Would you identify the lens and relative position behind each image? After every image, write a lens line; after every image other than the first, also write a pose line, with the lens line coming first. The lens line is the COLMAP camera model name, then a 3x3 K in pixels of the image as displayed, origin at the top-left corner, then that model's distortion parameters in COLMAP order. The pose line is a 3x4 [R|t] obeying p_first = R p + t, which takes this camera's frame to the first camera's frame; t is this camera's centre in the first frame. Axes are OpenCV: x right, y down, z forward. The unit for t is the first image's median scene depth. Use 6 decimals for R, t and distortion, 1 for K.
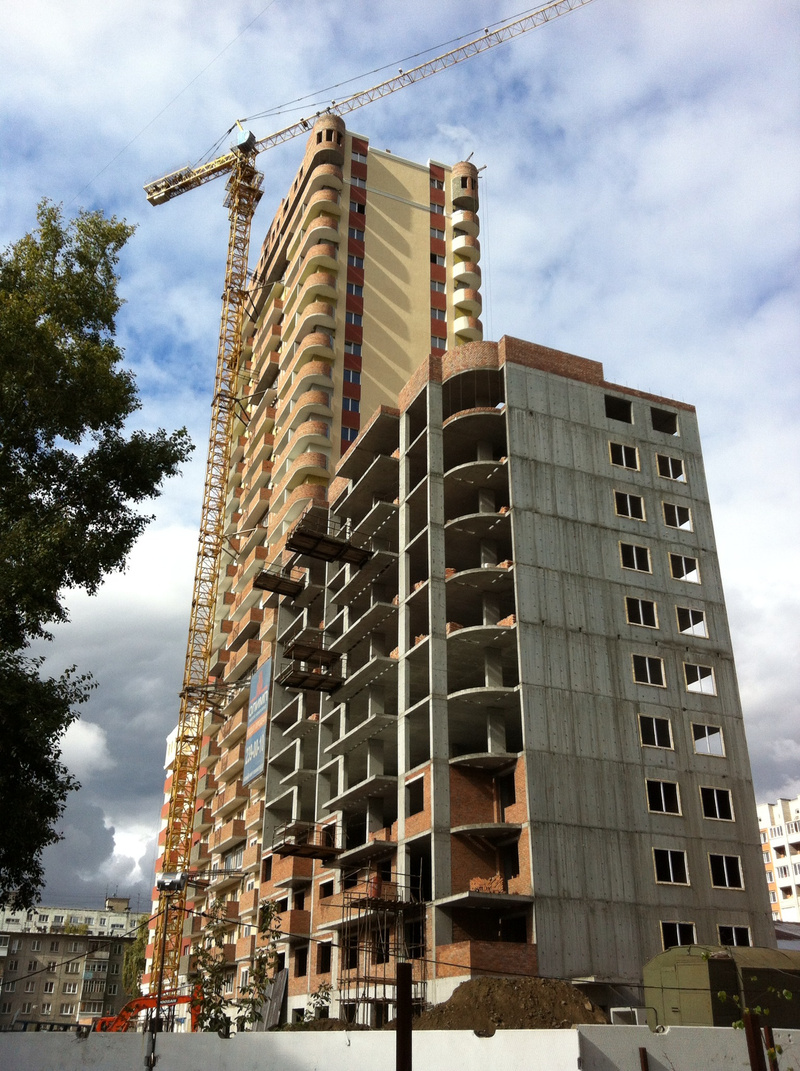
lens RADIAL K [[997.8, 0, 404.0], [0, 997.8, 528.7], [0, 0, 1]] dist [0.006815, 0.000000]
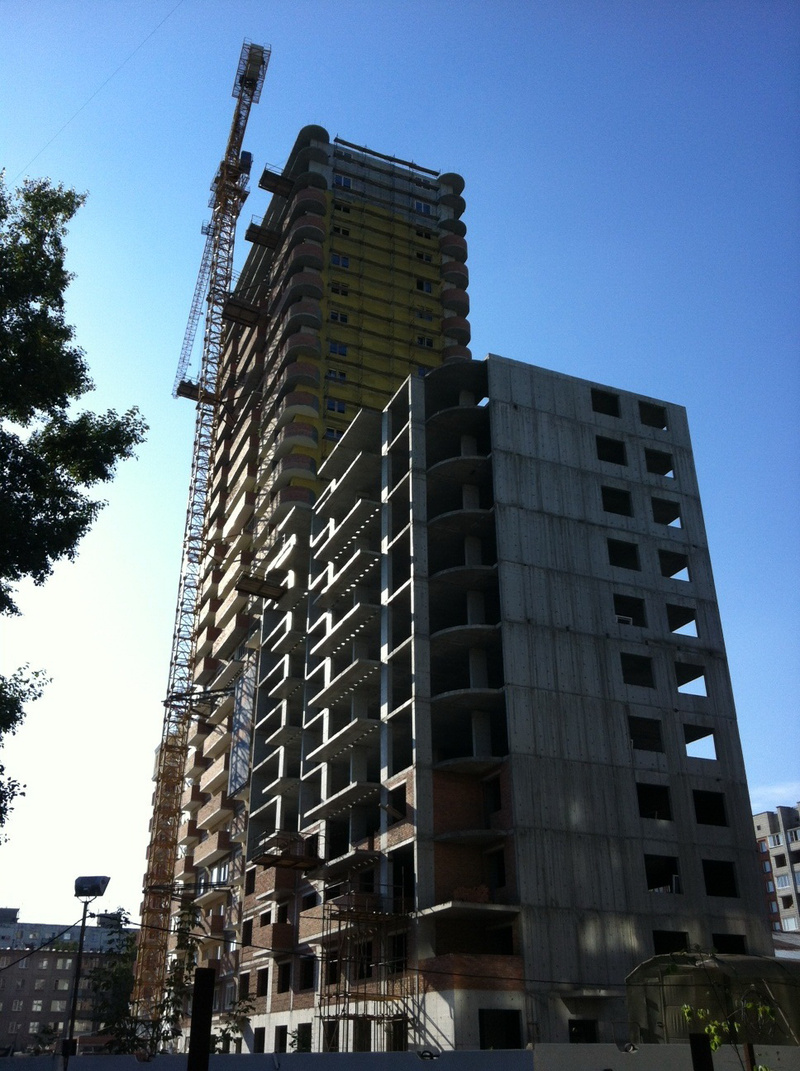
lens RADIAL K [[1000.3, 0, 402.3], [0, 1000.3, 519.3], [0, 0, 1]] dist [-0.001739, 0.000000]
pose [[0.999973, -0.006972, 0.002105, 0.014696], [0.007014, 0.999763, -0.020603, 0.013712], [-0.001961, 0.020617, 0.999786, 0.028708]]
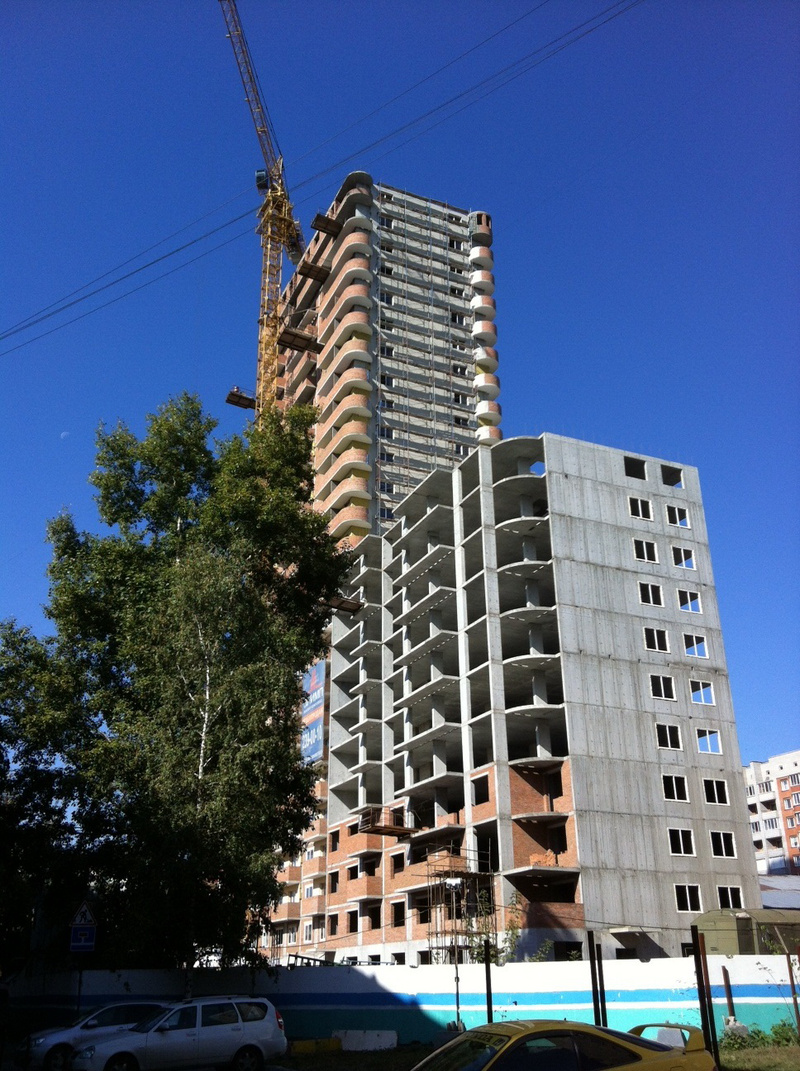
lens RADIAL K [[1000.3, 0, 405.1], [0, 1000.3, 528.9], [0, 0, 1]] dist [-0.001739, 0.000000]
pose [[0.999598, -0.005068, 0.027896, -0.109536], [0.003833, 0.999018, 0.044147, -0.110152], [-0.028092, -0.044022, 0.998636, -0.232343]]
